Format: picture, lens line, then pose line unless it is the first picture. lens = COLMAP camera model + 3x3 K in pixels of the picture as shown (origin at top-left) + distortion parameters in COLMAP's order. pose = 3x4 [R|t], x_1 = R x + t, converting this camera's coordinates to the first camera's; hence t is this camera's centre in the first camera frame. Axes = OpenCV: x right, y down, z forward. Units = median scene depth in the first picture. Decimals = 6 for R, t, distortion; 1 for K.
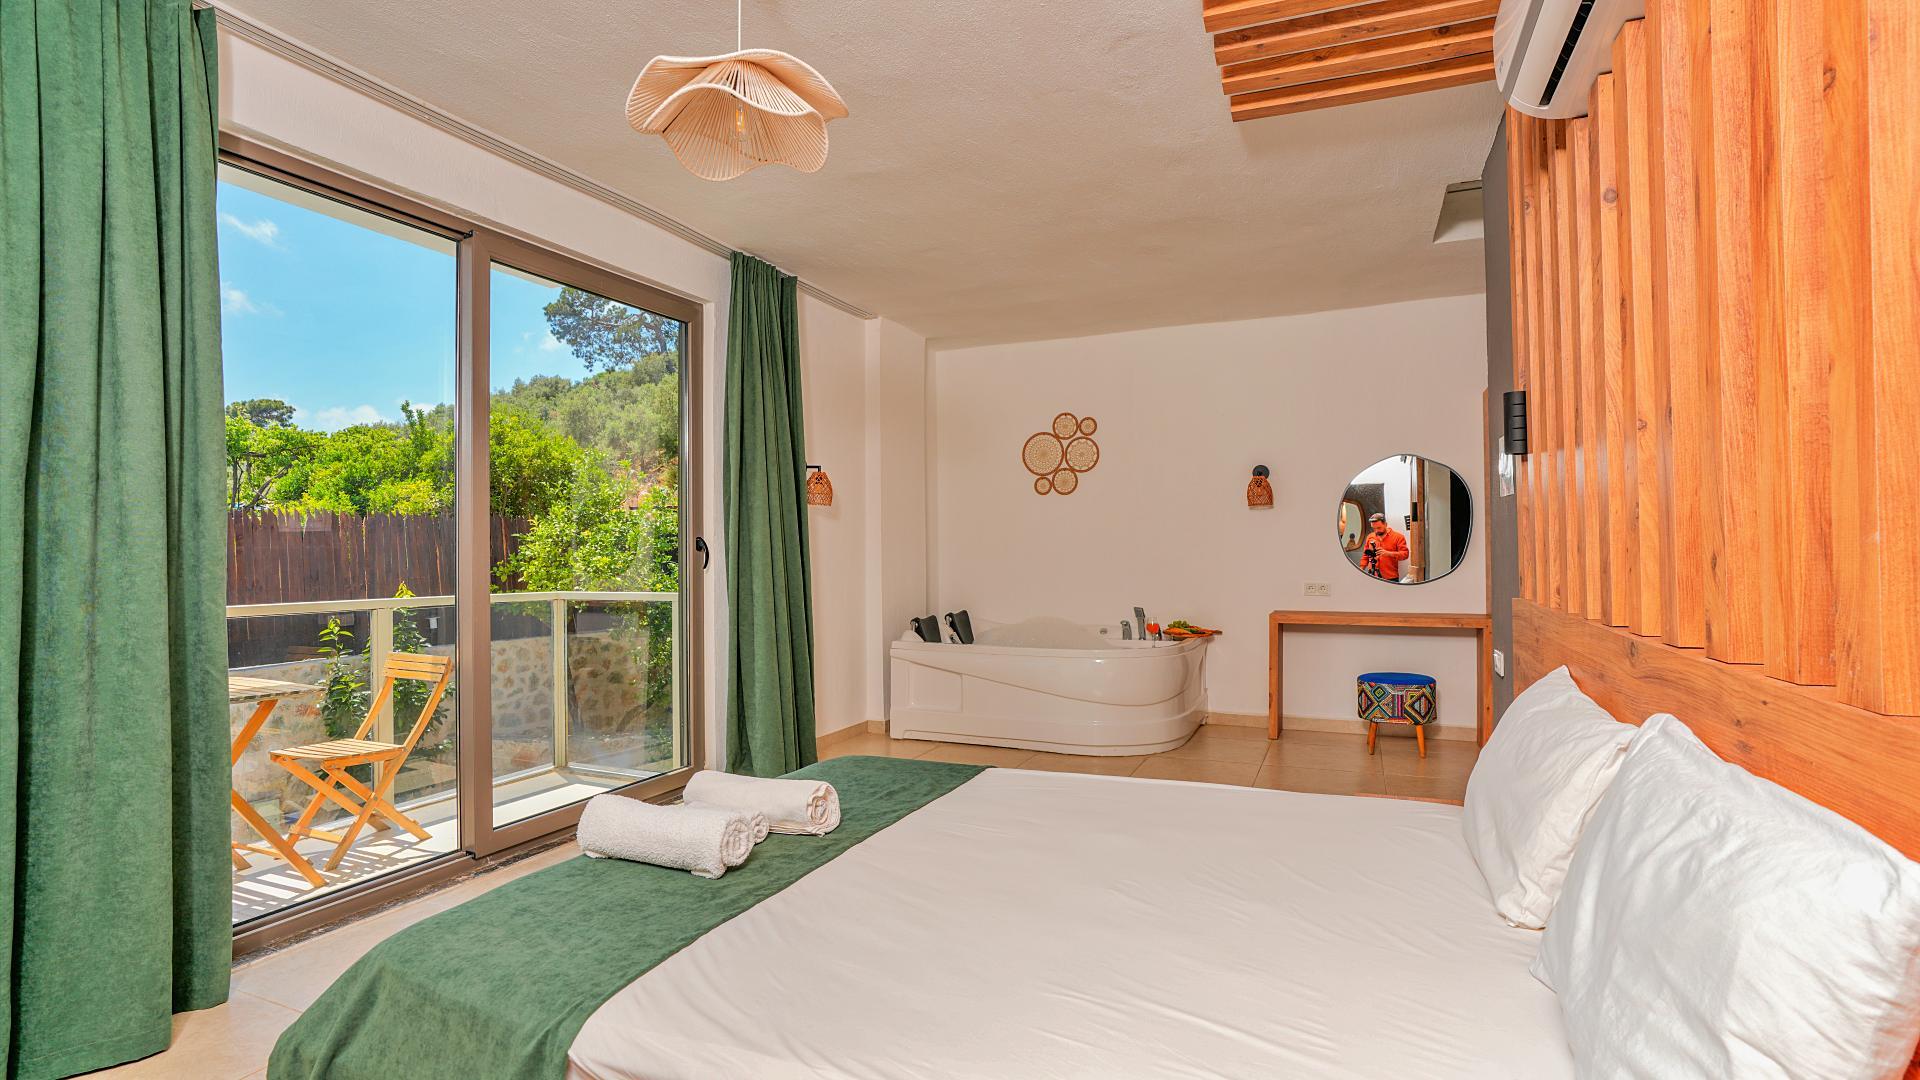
lens RADIAL K [[886.6, 0, 965.0], [0, 886.6, 545.8], [0, 0, 1]] dist [-0.050110, 0.000864]
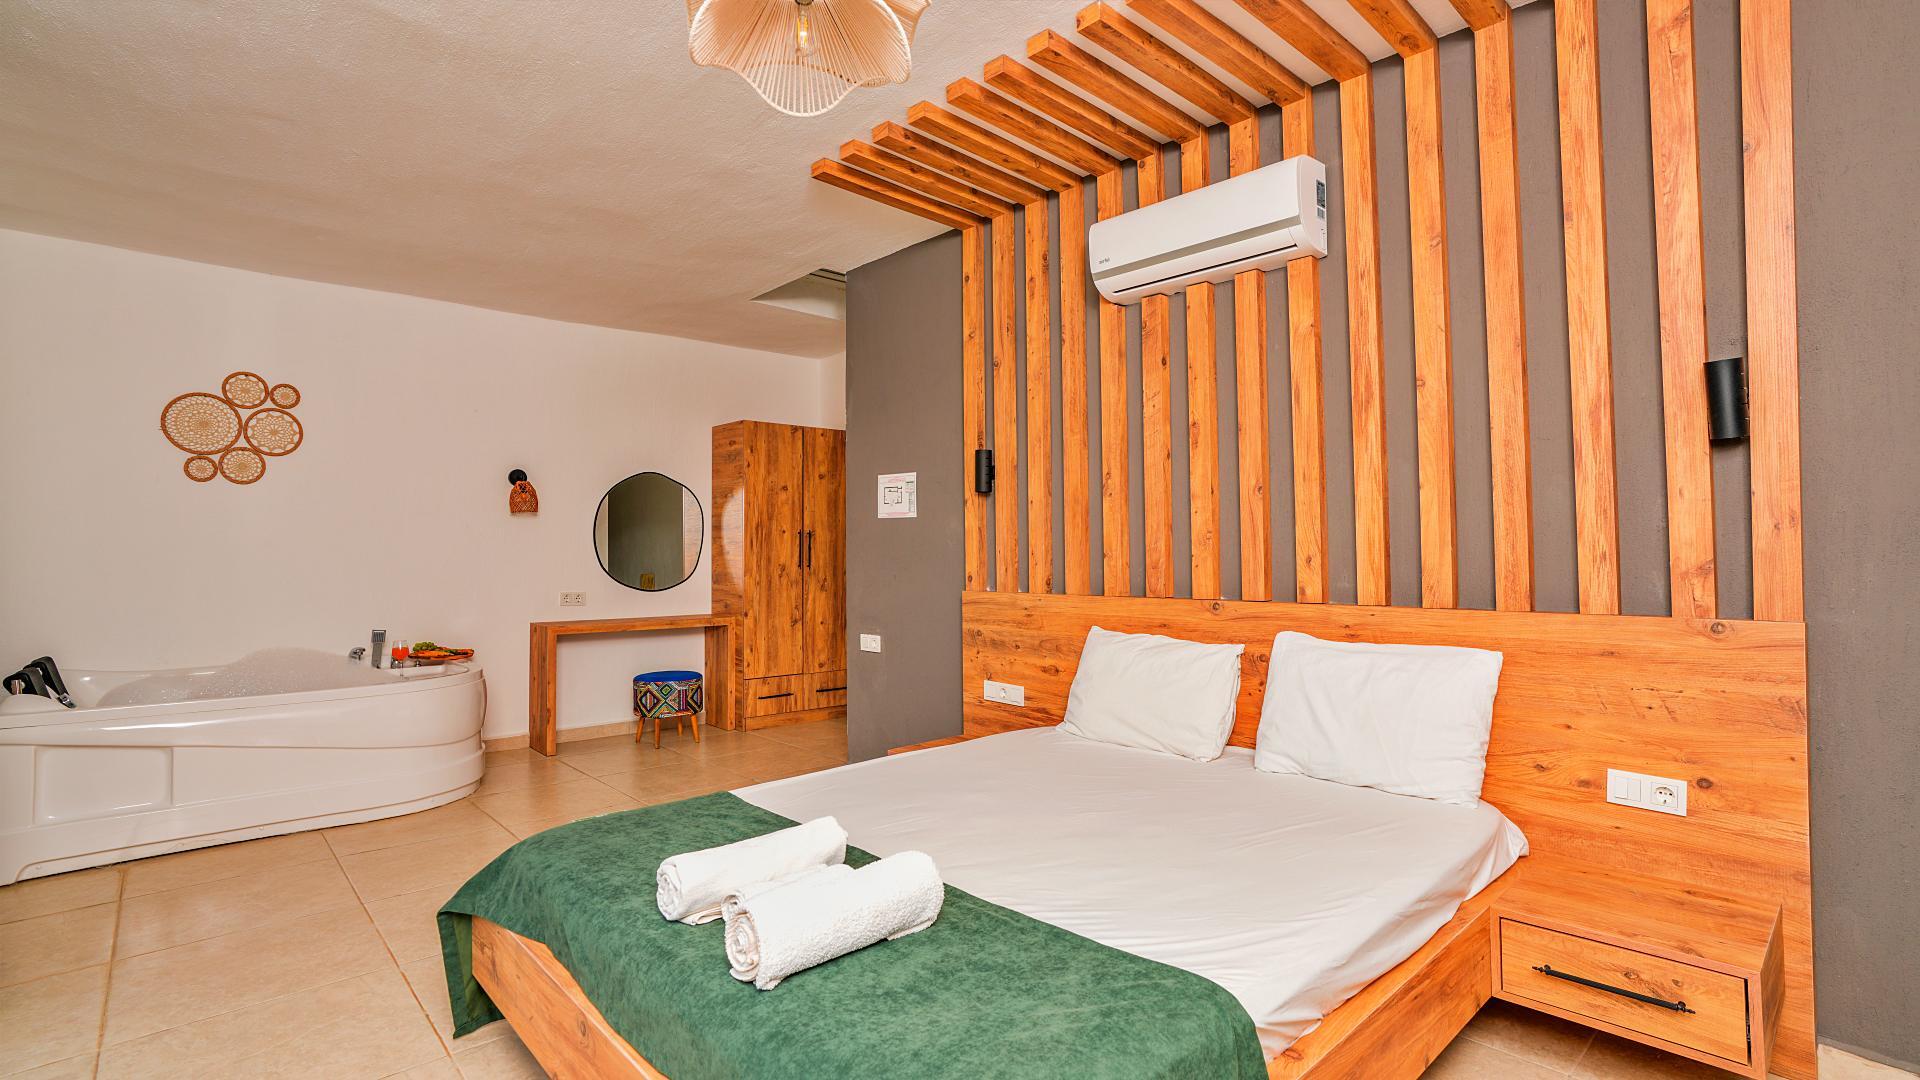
lens RADIAL K [[886.6, 0, 975.6], [0, 886.6, 544.2], [0, 0, 1]] dist [-0.050110, 0.000864]
pose [[0.397359, 0.015287, 0.917536, -0.319103], [-0.001268, 0.999869, -0.016110, 0.003239], [-0.917662, 0.005238, 0.397327, 0.178365]]
